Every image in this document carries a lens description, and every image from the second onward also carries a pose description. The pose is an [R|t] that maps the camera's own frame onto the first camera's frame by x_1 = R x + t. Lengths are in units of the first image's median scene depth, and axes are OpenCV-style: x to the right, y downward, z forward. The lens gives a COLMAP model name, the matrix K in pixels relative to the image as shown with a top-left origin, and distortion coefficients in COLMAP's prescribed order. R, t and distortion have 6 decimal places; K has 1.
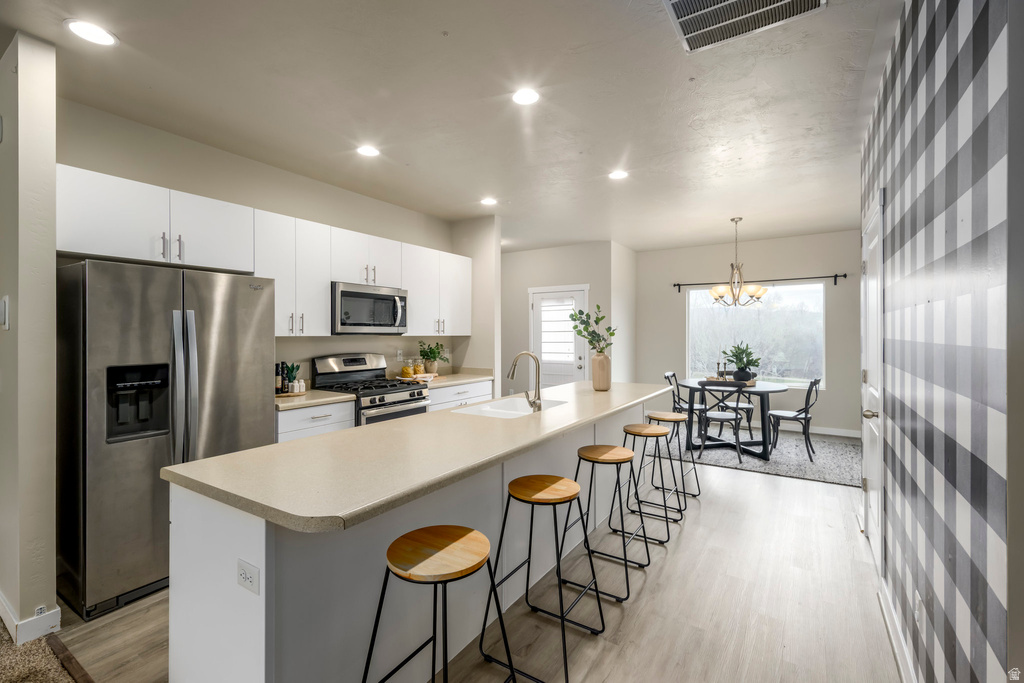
lens RADIAL K [[446.9, 0, 515.9], [0, 446.9, 336.1], [0, 0, 1]] dist [0.011251, -0.000299]
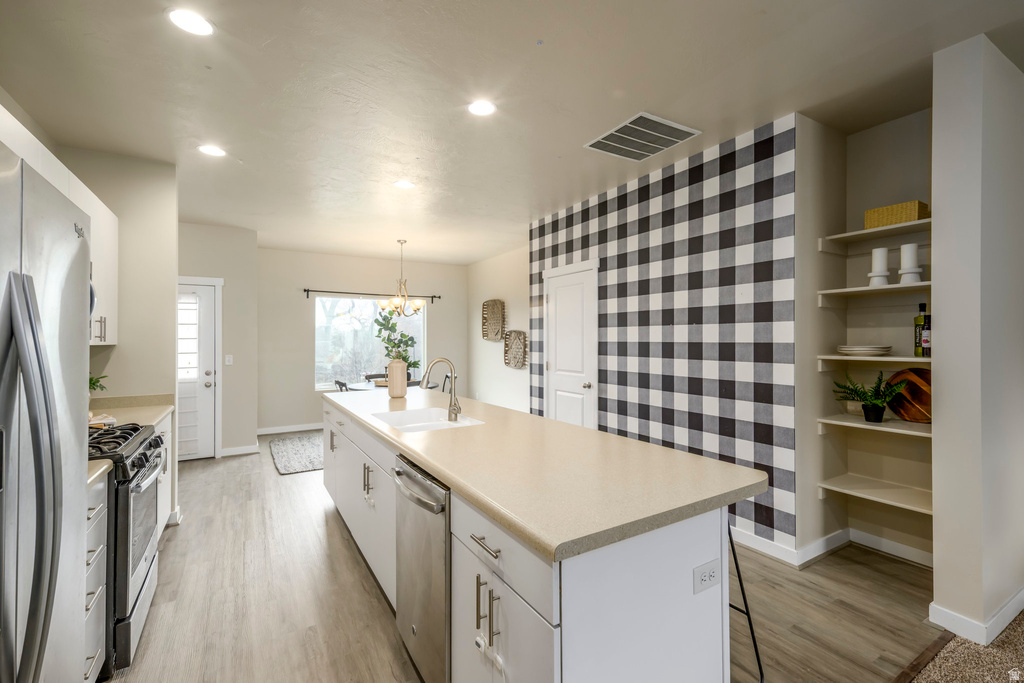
lens RADIAL K [[446.9, 0, 516.6], [0, 446.9, 337.0], [0, 0, 1]] dist [0.011251, -0.000299]
pose [[0.437524, 0.004069, 0.899197, -0.419506], [0.010220, 0.999903, -0.009497, -0.000097], [-0.899149, 0.013345, 0.437440, 0.237203]]
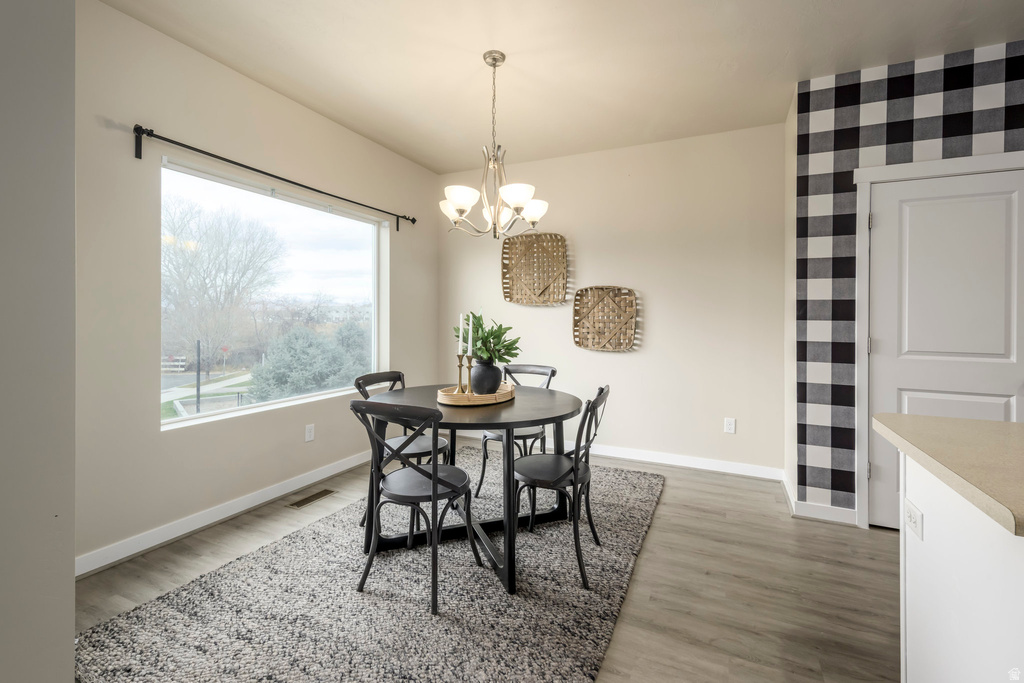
lens RADIAL K [[446.9, 0, 518.8], [0, 446.9, 321.5], [0, 0, 1]] dist [0.011251, -0.000299]
pose [[-0.149373, -0.006861, 0.988757, 0.009390], [-0.001006, 0.999976, 0.006787, 0.022584], [-0.988780, 0.000019, -0.149376, 1.068813]]
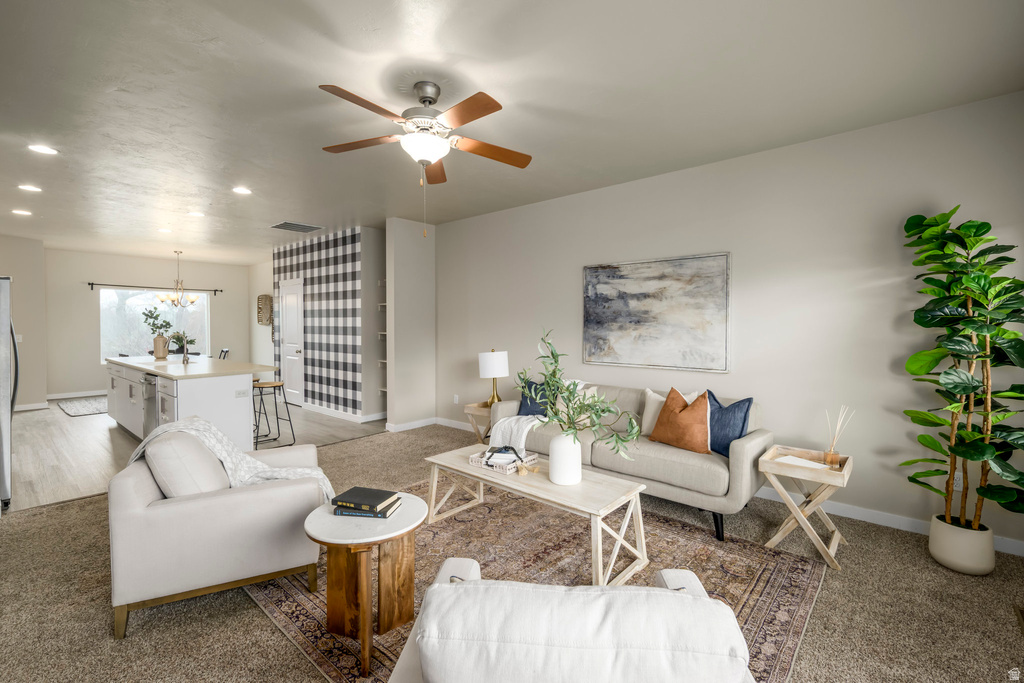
lens RADIAL K [[446.9, 0, 515.5], [0, 446.9, 337.7], [0, 0, 1]] dist [0.011251, -0.000299]
pose [[0.133415, -0.029349, 0.990626, -0.941387], [0.005255, 0.999568, 0.028906, 0.001720], [-0.991046, 0.001350, 0.133512, -0.394980]]
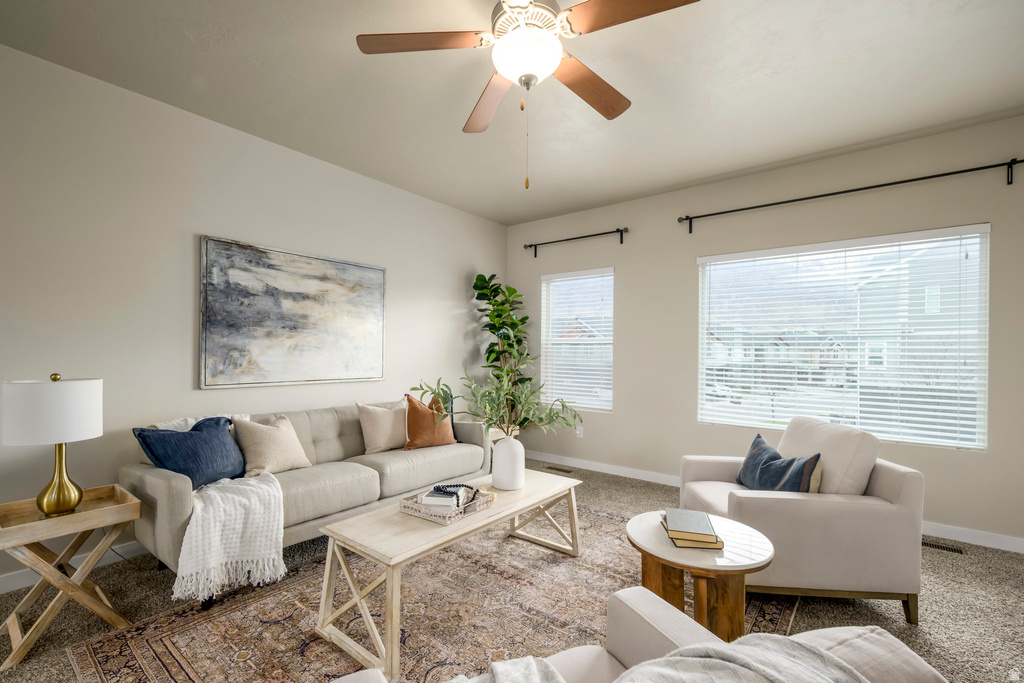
lens RADIAL K [[446.9, 0, 514.6], [0, 446.9, 357.8], [0, 0, 1]] dist [0.011251, -0.000299]
pose [[-0.996001, -0.007510, 0.089028, -0.486661], [-0.006092, 0.999850, 0.016183, 0.028475], [-0.089137, 0.015576, -0.995898, 0.108321]]
